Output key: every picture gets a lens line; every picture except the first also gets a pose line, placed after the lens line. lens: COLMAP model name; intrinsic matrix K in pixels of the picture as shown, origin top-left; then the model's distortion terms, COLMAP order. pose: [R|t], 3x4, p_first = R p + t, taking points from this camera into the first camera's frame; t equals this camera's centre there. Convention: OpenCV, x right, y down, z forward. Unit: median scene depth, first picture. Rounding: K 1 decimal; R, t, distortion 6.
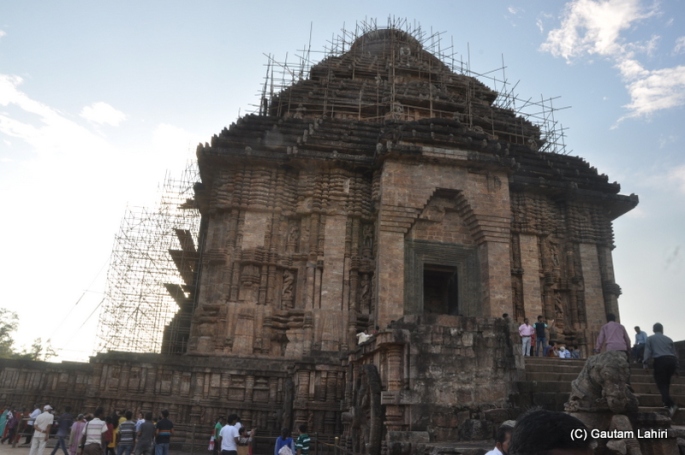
lens RADIAL K [[526.2, 0, 352.1], [0, 526.2, 229.1], [0, 0, 1]] dist [-0.179929, 0.163700]
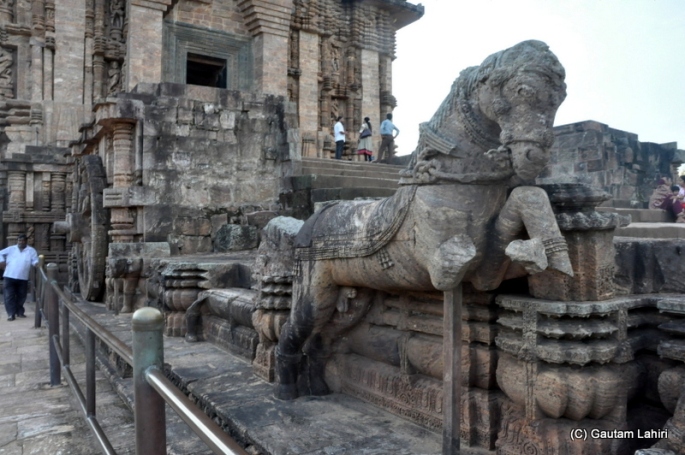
lens RADIAL K [[526.2, 0, 352.1], [0, 526.2, 229.1], [0, 0, 1]] dist [-0.179929, 0.163700]
pose [[0.910762, -0.038425, 0.411139, 0.032249], [-0.104936, 0.941438, 0.320441, 0.044631], [-0.399375, -0.334989, 0.853394, 0.106528]]
